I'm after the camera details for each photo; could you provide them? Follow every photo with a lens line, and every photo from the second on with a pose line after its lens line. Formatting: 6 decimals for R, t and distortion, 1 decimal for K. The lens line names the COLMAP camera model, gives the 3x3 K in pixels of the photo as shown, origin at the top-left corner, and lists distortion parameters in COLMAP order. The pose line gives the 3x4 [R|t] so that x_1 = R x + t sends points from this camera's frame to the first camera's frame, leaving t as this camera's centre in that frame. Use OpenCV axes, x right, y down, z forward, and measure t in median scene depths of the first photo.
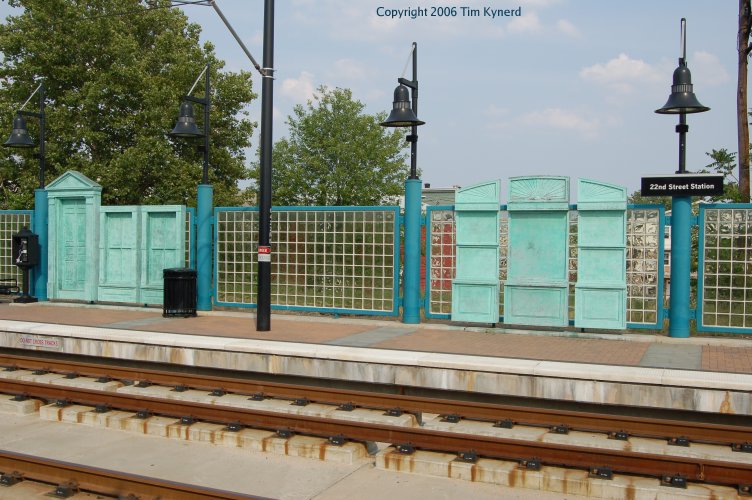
lens RADIAL K [[771.8, 0, 375.9], [0, 771.8, 257.3], [0, 0, 1]] dist [-0.059615, 0.000000]
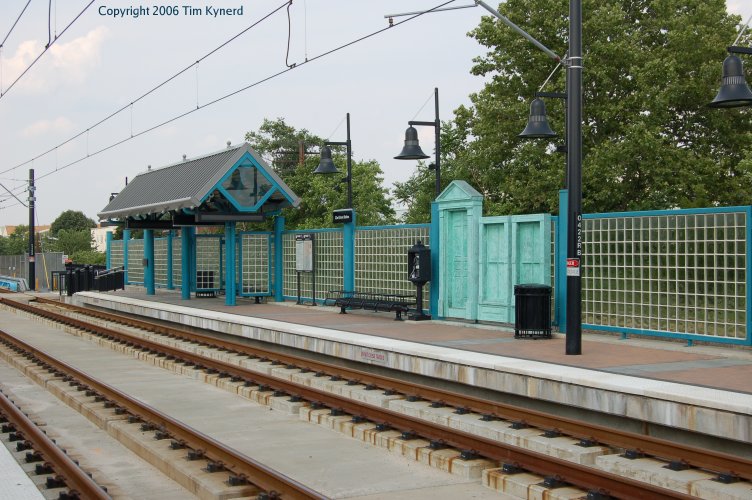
lens RADIAL K [[1033.9, 0, 376.1], [0, 1033.9, 247.1], [0, 0, 1]] dist [-0.034356, 0.000000]
pose [[0.776407, -0.017798, -0.629980, 0.348442], [-0.000632, 0.999579, -0.029019, 0.005745], [0.630231, 0.022928, 0.776069, -0.049563]]
